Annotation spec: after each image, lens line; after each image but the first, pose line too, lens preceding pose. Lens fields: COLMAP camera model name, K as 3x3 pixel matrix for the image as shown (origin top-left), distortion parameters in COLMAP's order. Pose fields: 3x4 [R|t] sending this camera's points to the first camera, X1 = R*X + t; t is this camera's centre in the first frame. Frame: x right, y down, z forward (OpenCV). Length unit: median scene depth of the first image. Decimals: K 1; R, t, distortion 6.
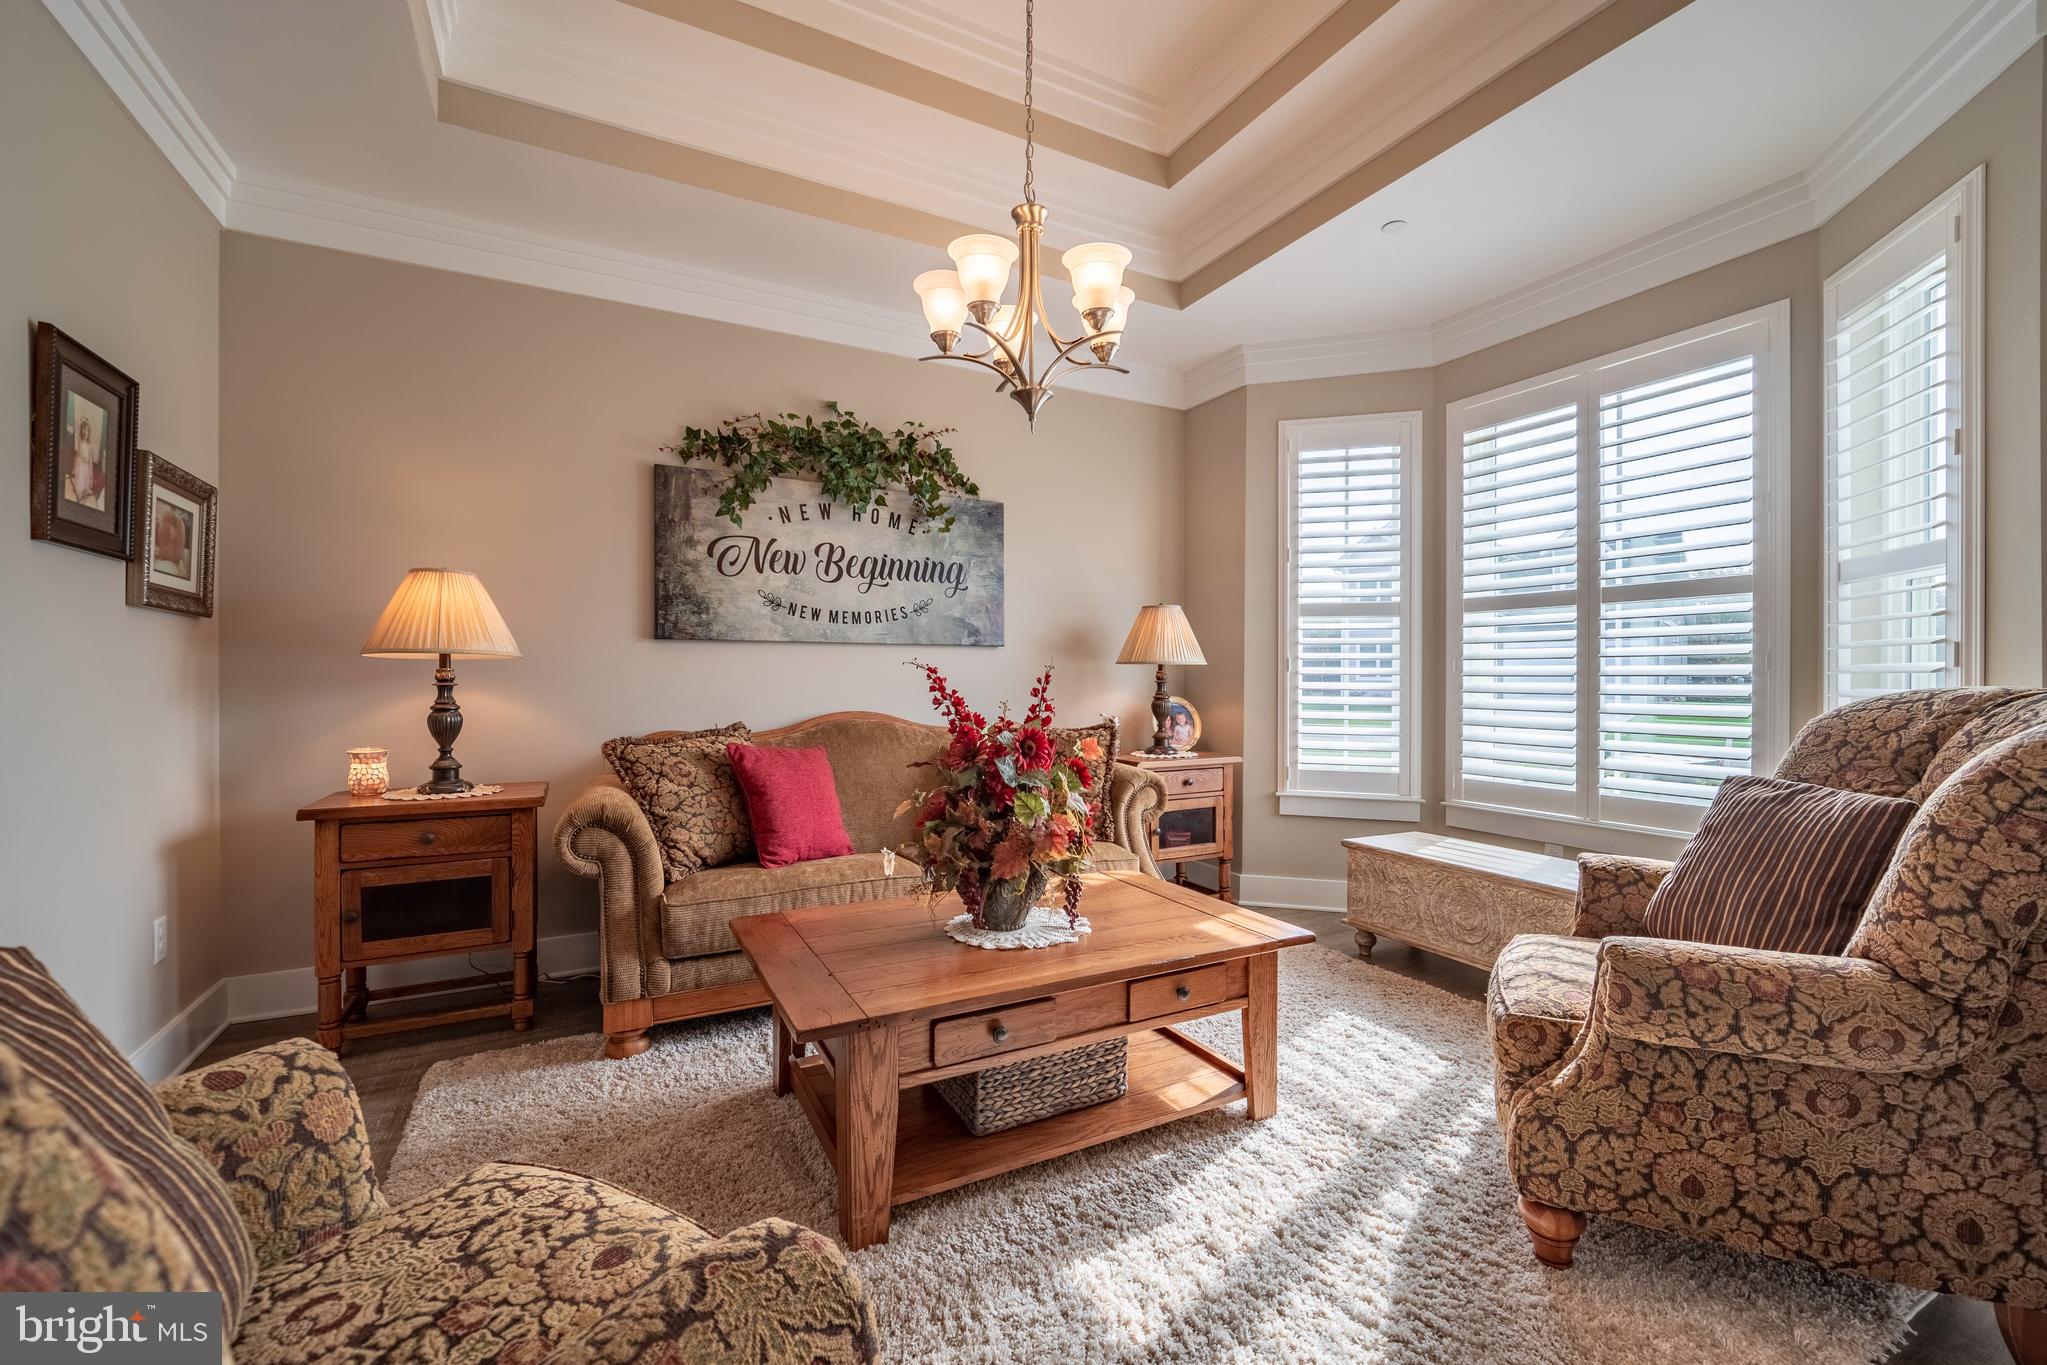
lens RADIAL K [[843.4, 0, 1034.0], [0, 843.4, 682.6], [0, 0, 1]] dist [-0.000343, 0.000046]
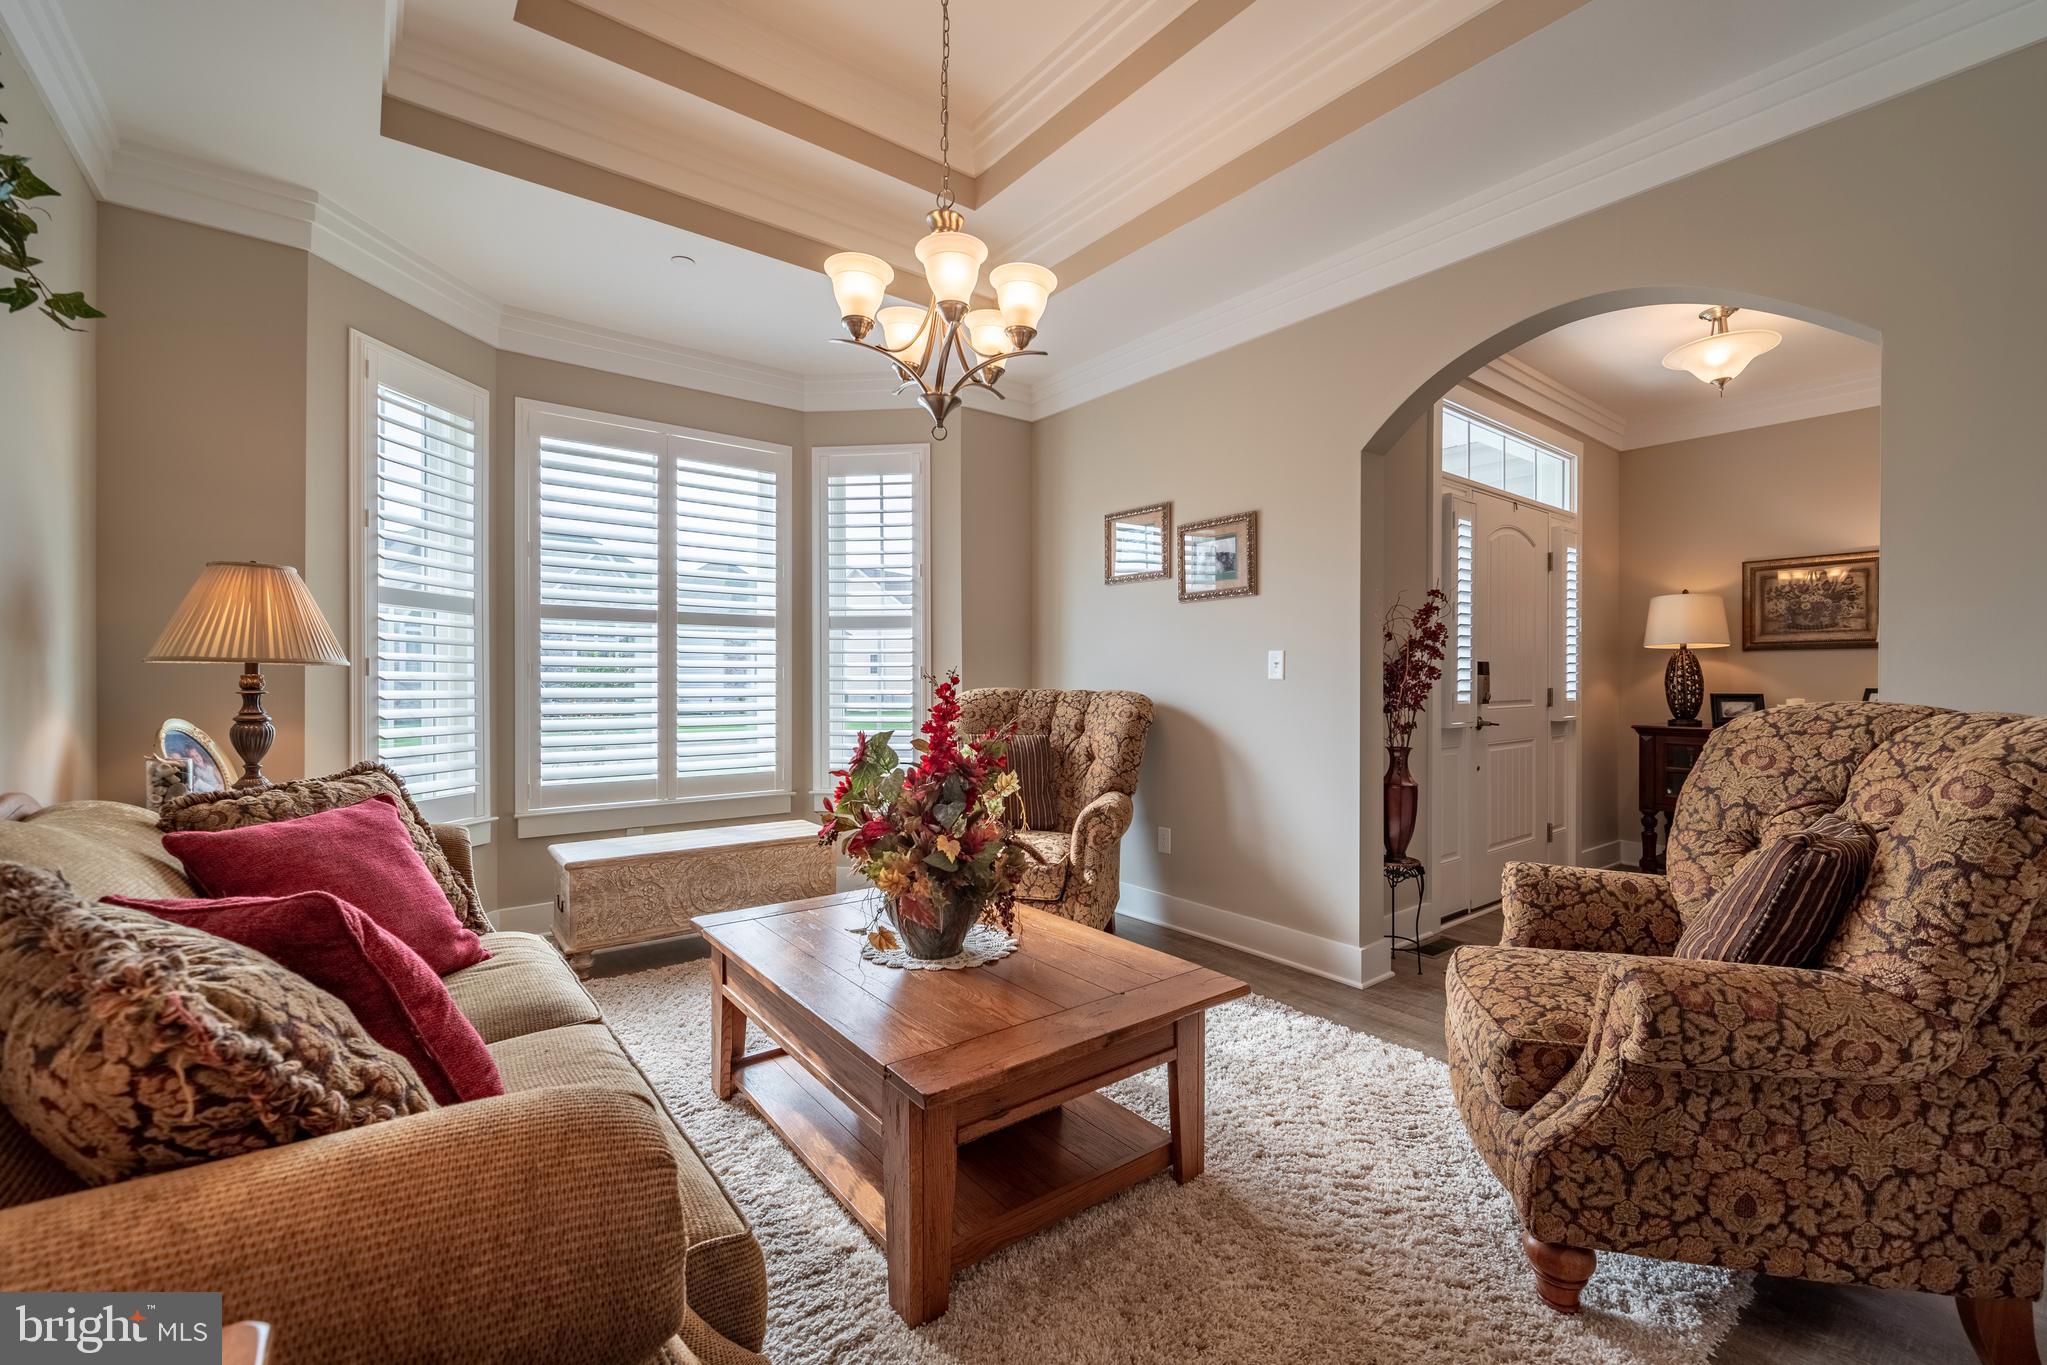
lens RADIAL K [[843.4, 0, 1034.0], [0, 843.4, 682.6], [0, 0, 1]] dist [-0.000343, 0.000046]
pose [[-0.172643, -0.005691, 0.984968, -0.579028], [0.004378, 0.999969, 0.006545, -0.011635], [-0.984975, 0.005443, -0.172613, 0.621120]]
